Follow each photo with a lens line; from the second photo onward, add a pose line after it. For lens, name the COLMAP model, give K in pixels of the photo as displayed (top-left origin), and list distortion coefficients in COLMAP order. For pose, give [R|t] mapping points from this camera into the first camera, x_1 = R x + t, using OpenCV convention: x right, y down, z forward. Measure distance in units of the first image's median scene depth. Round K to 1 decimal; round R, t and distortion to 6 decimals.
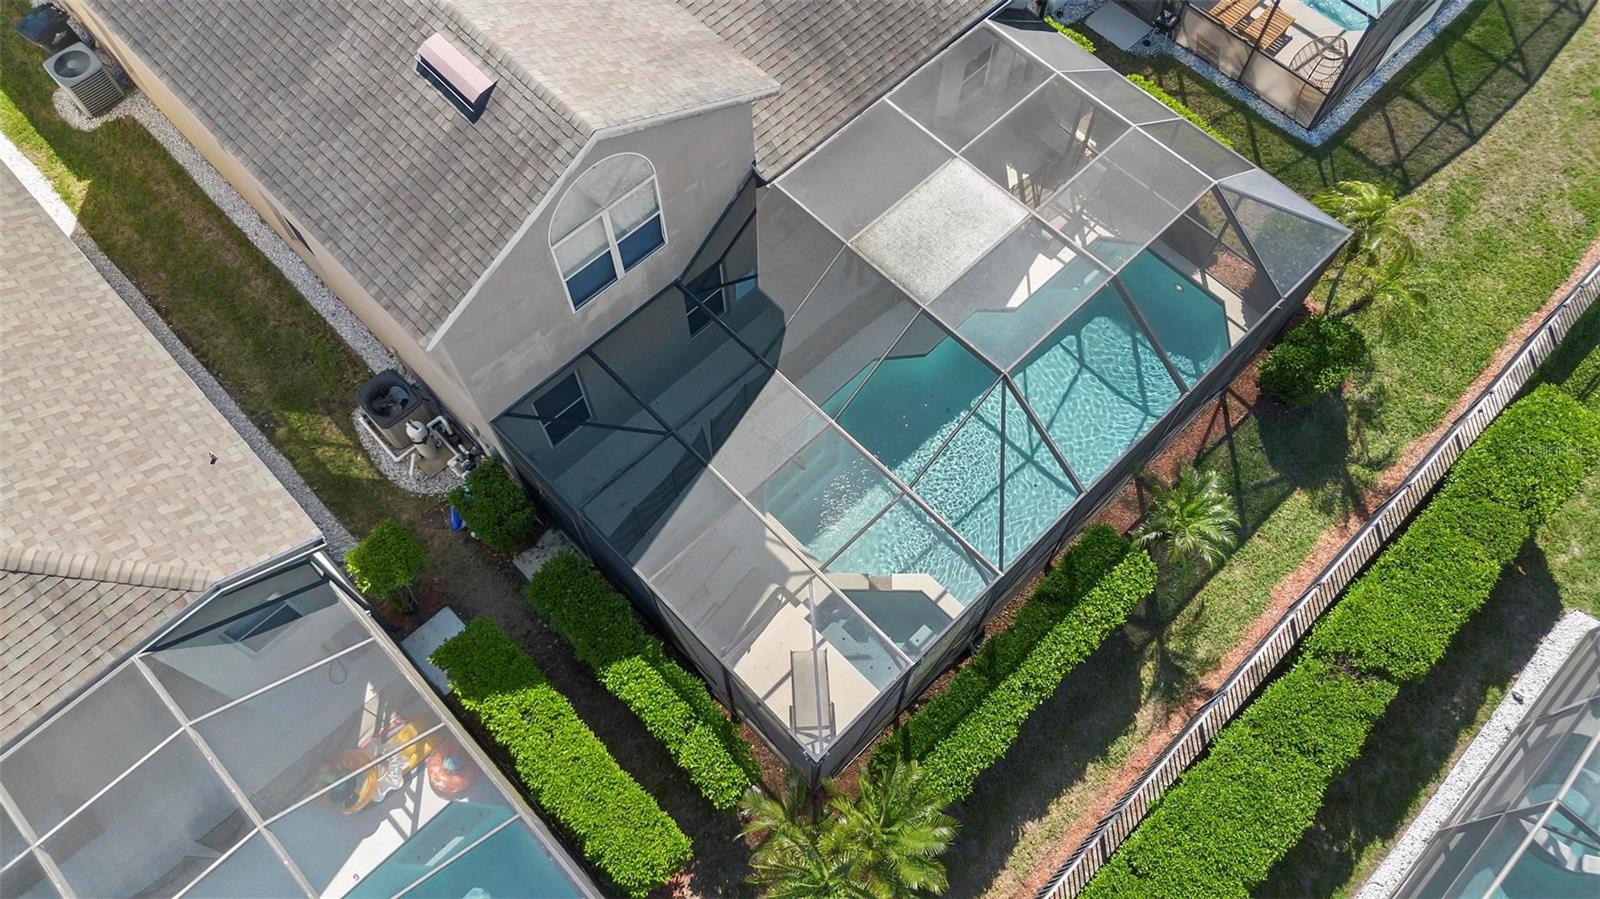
lens RADIAL K [[1143.8, 0, 800.3], [0, 1143.8, 454.9], [0, 0, 1]] dist [0.025302, -0.007762]
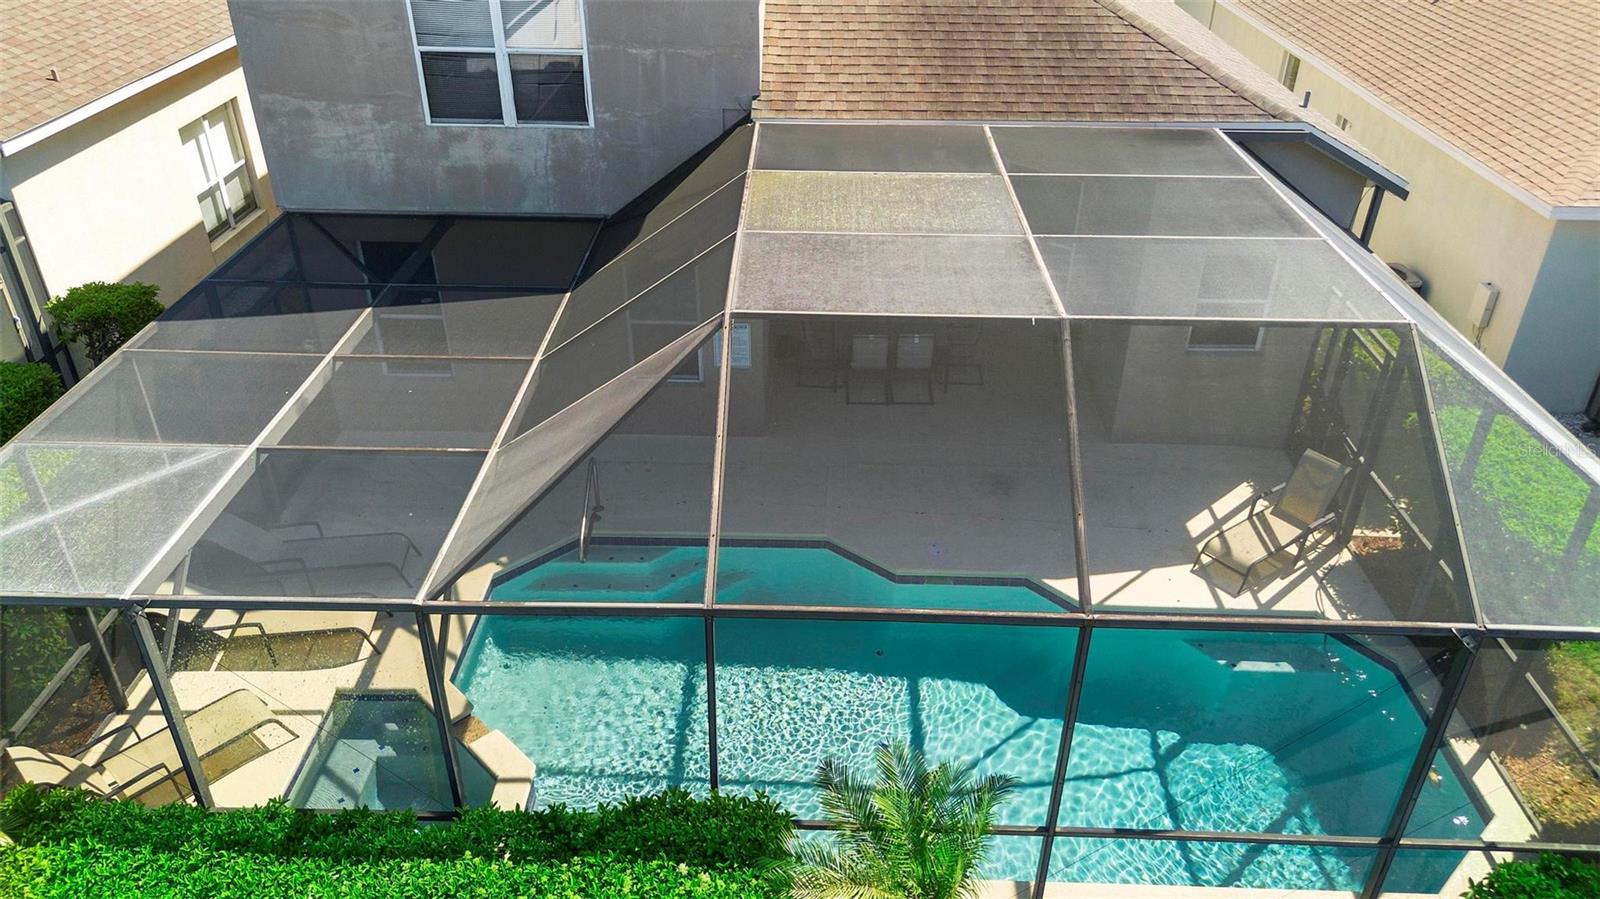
lens RADIAL K [[1136.5, 0, 801.8], [0, 1136.5, 452.0], [0, 0, 1]] dist [0.049307, -0.042538]
pose [[0.700988, 0.381579, -0.602506, 0.455862], [-0.646384, 0.696898, -0.310679, 0.090814], [0.301336, 0.607232, 0.735164, 0.585388]]
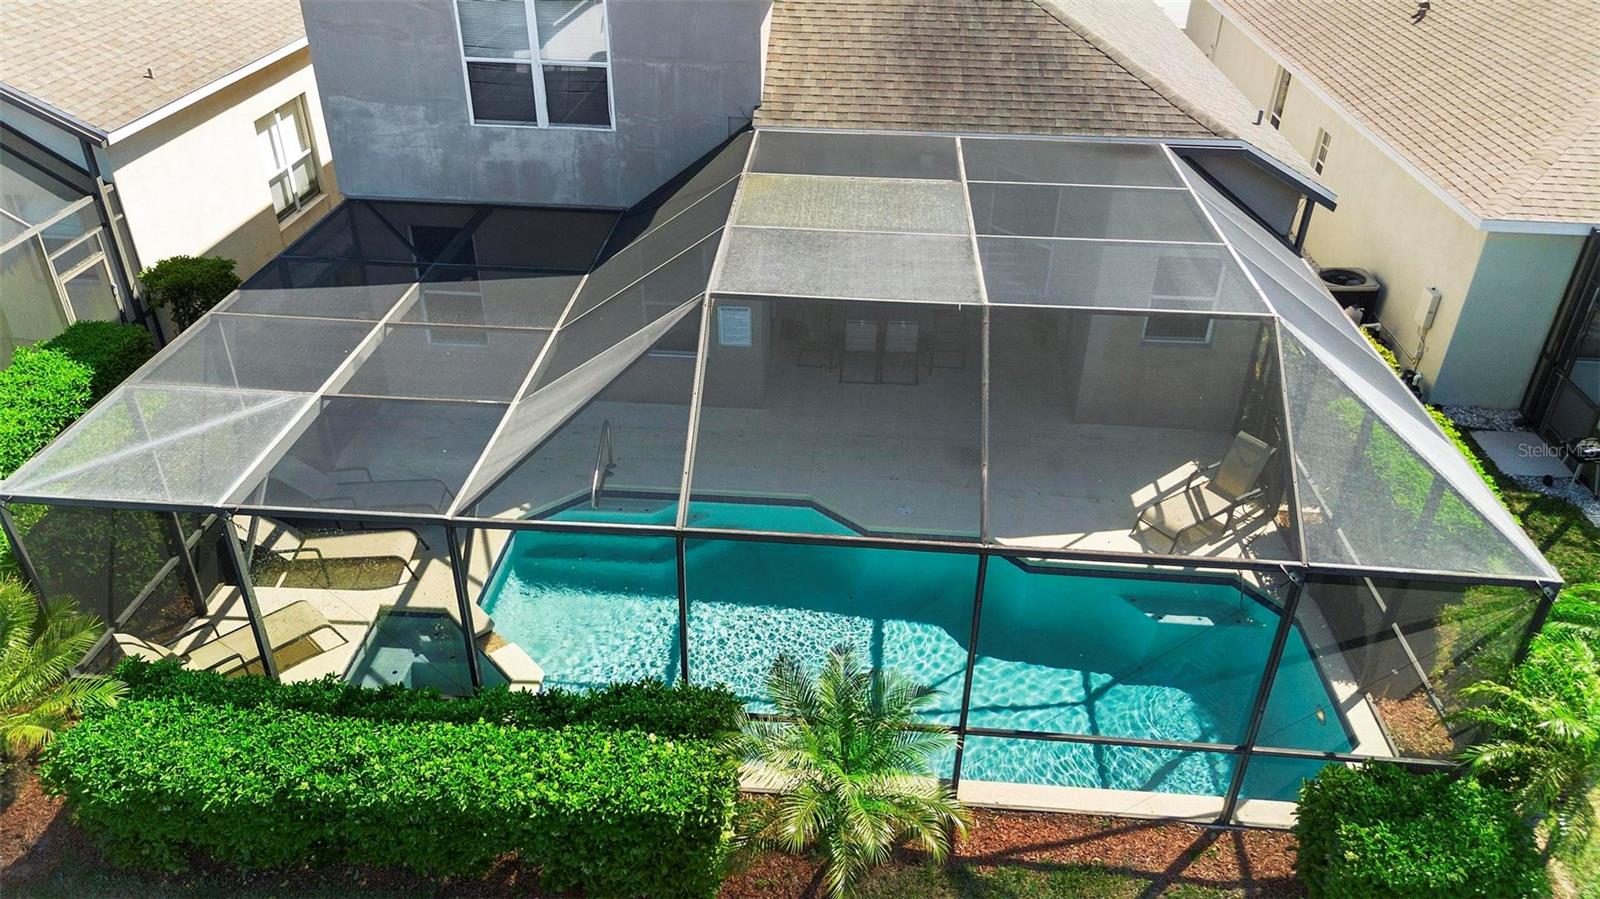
lens RADIAL K [[1136.5, 0, 801.8], [0, 1136.5, 452.0], [0, 0, 1]] dist [0.049307, -0.042538]
pose [[0.667587, 0.406947, -0.623475, 0.540699], [-0.677734, 0.678829, -0.282608, 0.106147], [0.308226, 0.611216, 0.728980, 0.538799]]
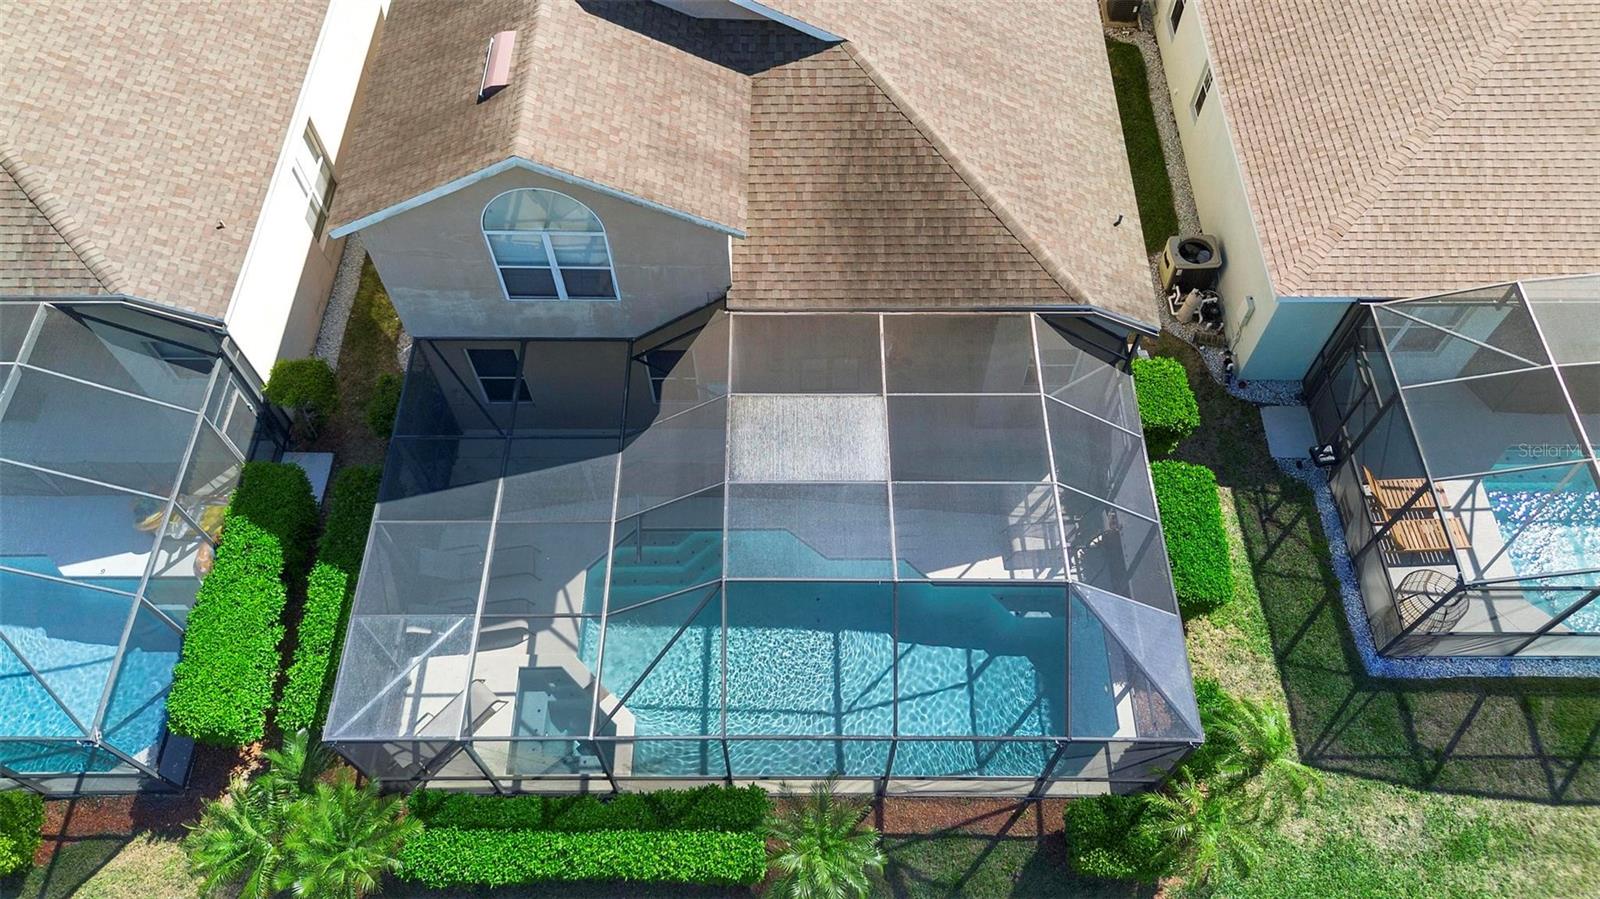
lens RADIAL K [[1136.5, 0, 801.8], [0, 1136.5, 452.0], [0, 0, 1]] dist [0.049307, -0.042538]
pose [[0.717502, 0.592694, -0.365929, 0.448155], [-0.627088, 0.778328, 0.031080, -0.199112], [0.303234, 0.207169, 0.930124, 0.077242]]
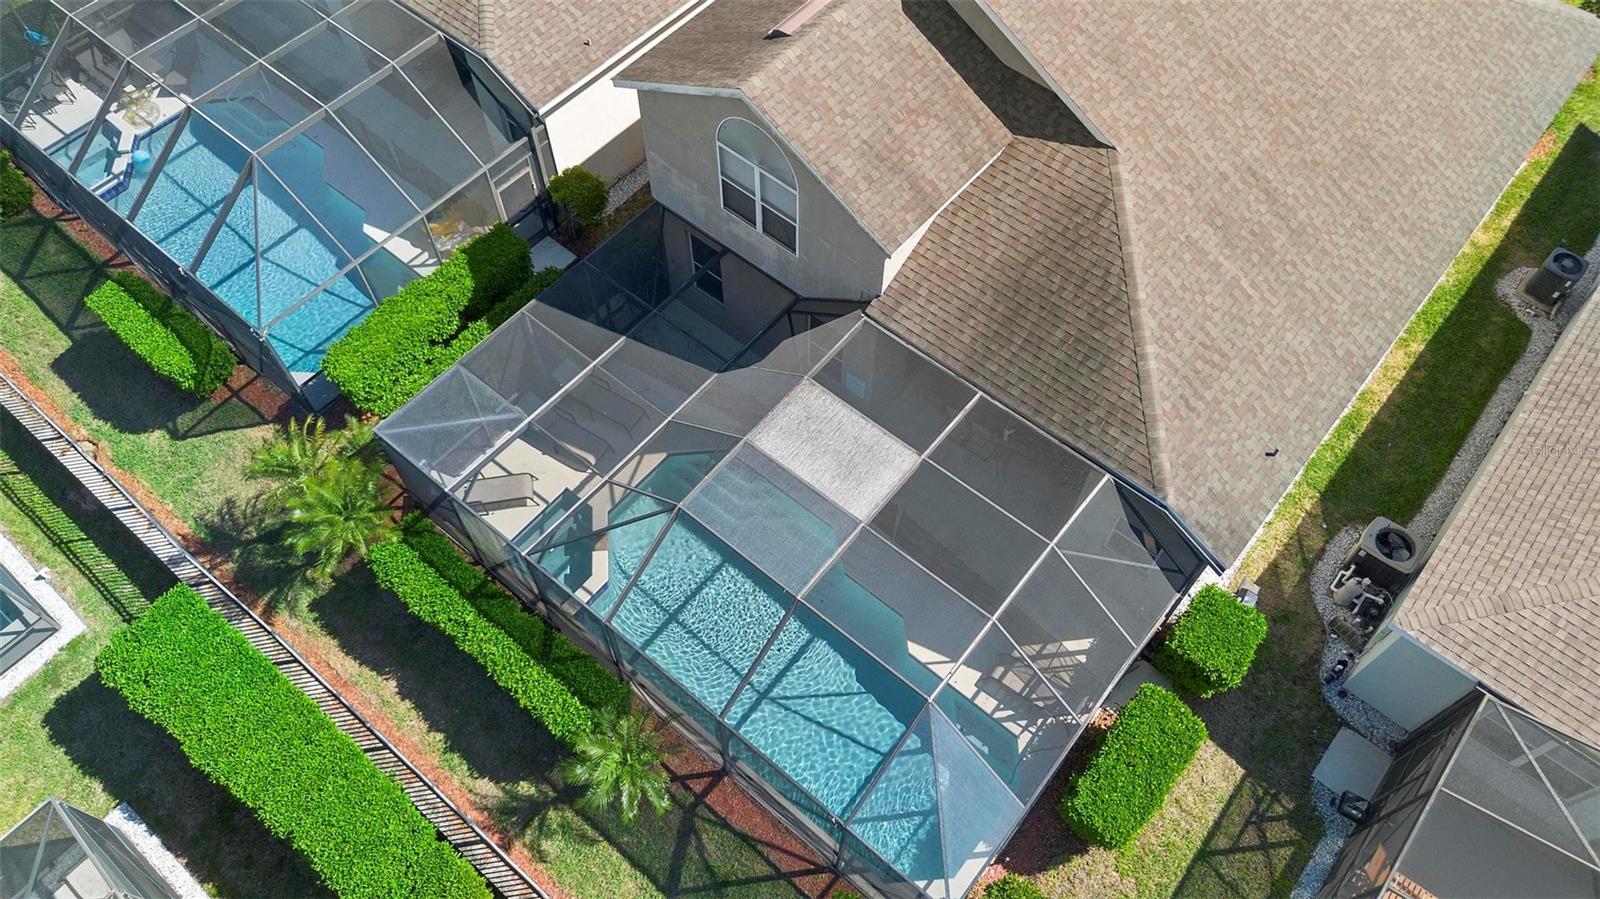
lens RADIAL K [[1136.5, 0, 801.8], [0, 1136.5, 452.0], [0, 0, 1]] dist [0.049307, -0.042538]
pose [[0.106596, 0.849648, -0.516465, 0.608869], [-0.898635, 0.304631, 0.315682, -0.460419], [0.425550, 0.430463, 0.795996, 0.145961]]
